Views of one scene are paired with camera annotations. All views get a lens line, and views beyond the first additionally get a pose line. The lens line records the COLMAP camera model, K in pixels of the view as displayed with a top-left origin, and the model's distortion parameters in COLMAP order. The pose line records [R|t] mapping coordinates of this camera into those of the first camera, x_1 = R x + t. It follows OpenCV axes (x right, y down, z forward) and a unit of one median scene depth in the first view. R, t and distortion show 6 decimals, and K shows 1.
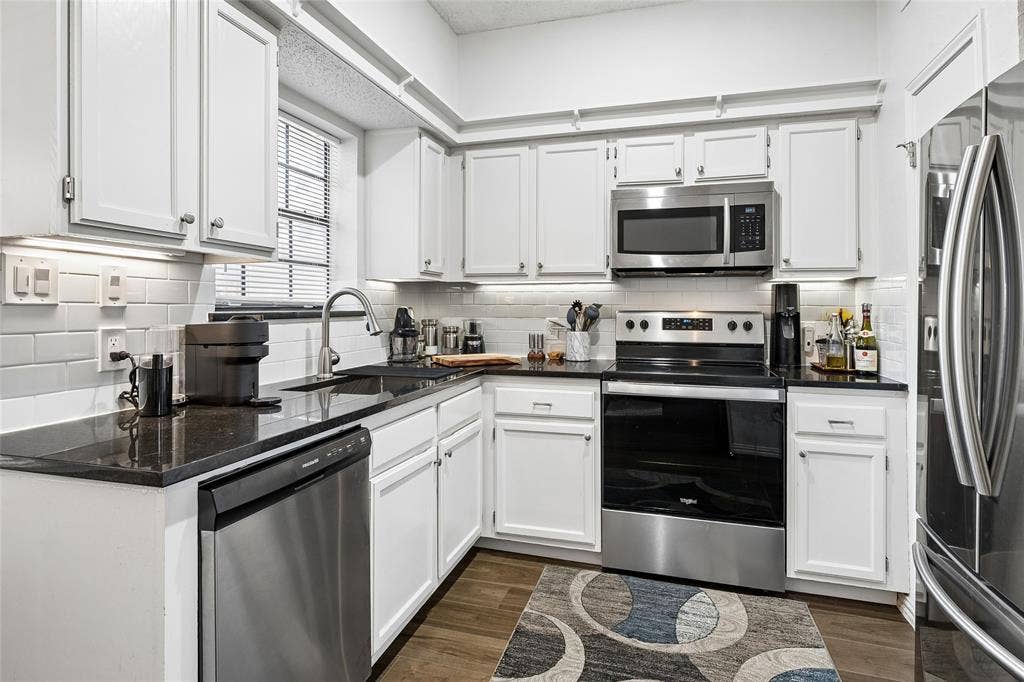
lens RADIAL K [[510.3, 0, 539.9], [0, 510.3, 310.7], [0, 0, 1]] dist [-0.000393, -0.000065]
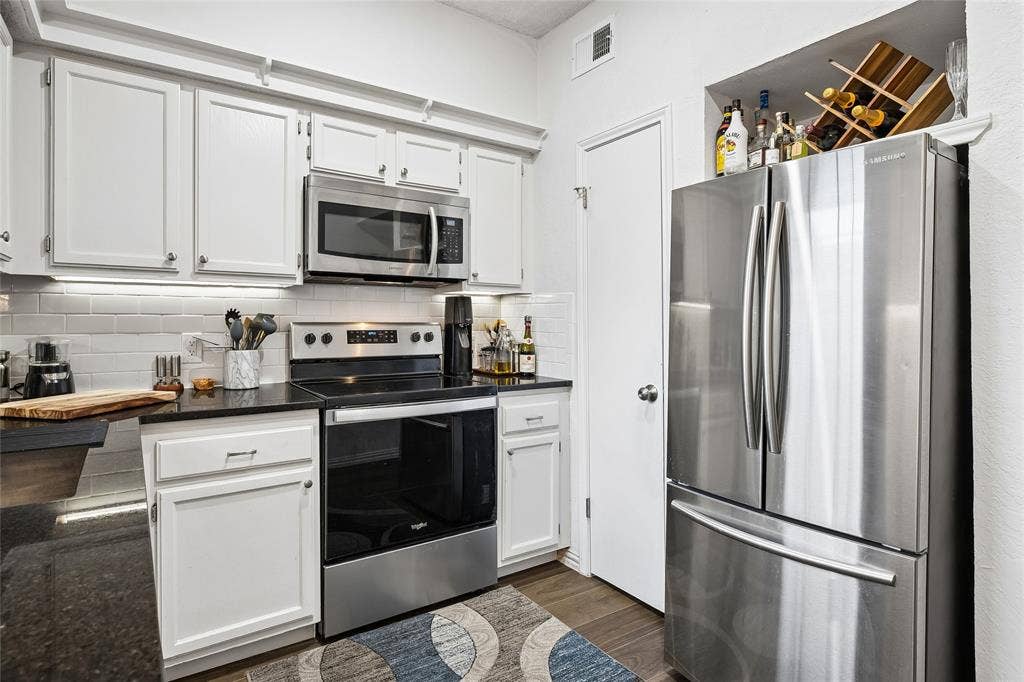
lens RADIAL K [[512.5, 0, 513.5], [0, 512.5, 327.4], [0, 0, 1]] dist [-0.000544, -0.000238]
pose [[0.674528, -0.012388, 0.738146, -0.248383], [0.001892, 0.999885, 0.015052, -0.004590], [-0.738247, -0.008756, 0.674474, 0.211678]]
